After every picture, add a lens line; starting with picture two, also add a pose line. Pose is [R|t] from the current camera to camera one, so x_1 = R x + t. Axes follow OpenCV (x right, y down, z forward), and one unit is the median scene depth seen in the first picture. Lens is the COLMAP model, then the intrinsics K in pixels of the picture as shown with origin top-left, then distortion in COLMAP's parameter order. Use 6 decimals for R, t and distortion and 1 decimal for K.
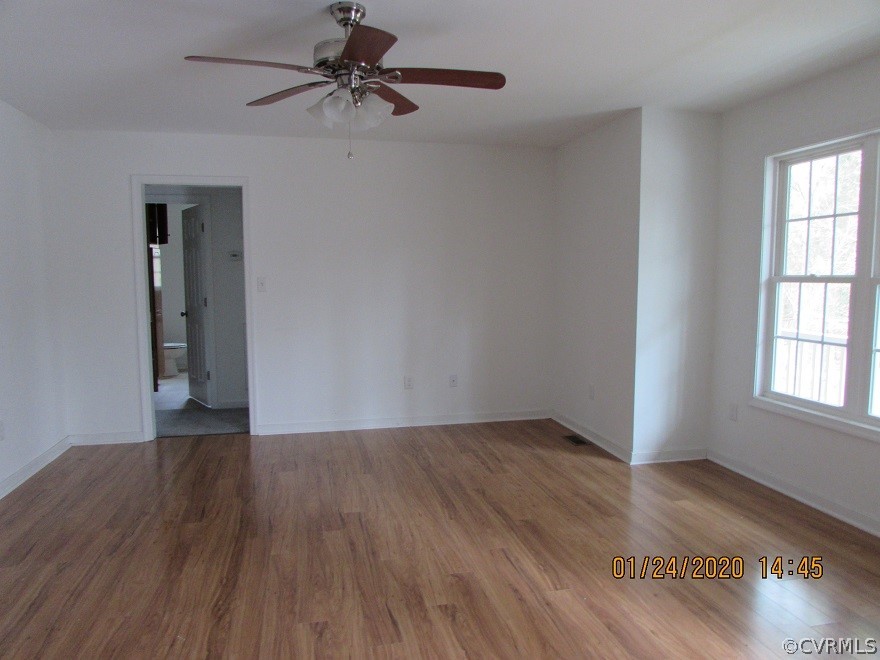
lens RADIAL K [[619.6, 0, 443.8], [0, 619.6, 329.8], [0, 0, 1]] dist [-0.025060, 0.006778]
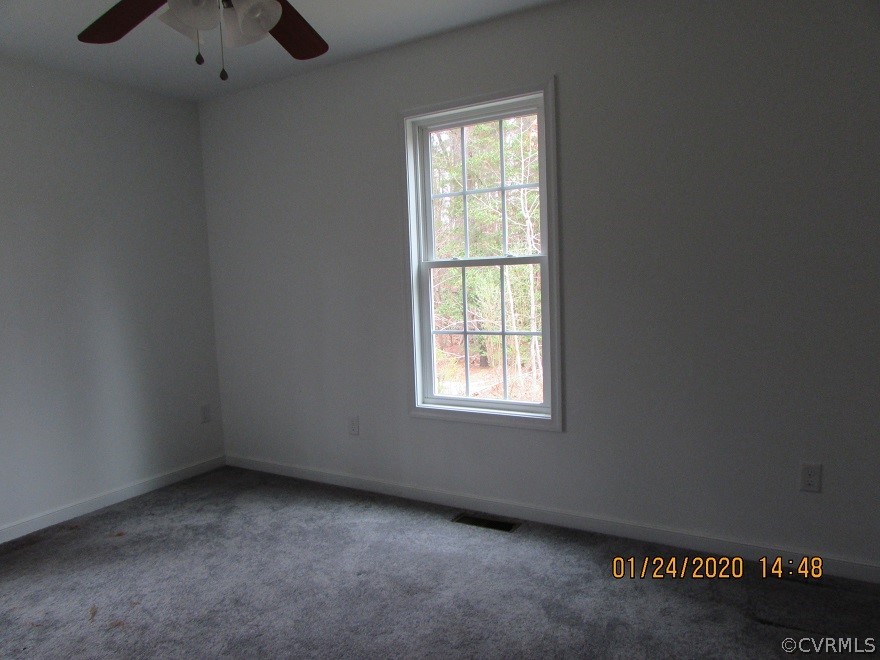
lens RADIAL K [[633.0, 0, 440.0], [0, 633.0, 330.0], [0, 0, 1]] dist [-0.005652, 0.001559]
pose [[0.698222, -0.109942, 0.707389, -0.082240], [0.113329, 0.992652, 0.042417, -0.029297], [-0.706854, 0.050552, 0.705551, 0.375709]]
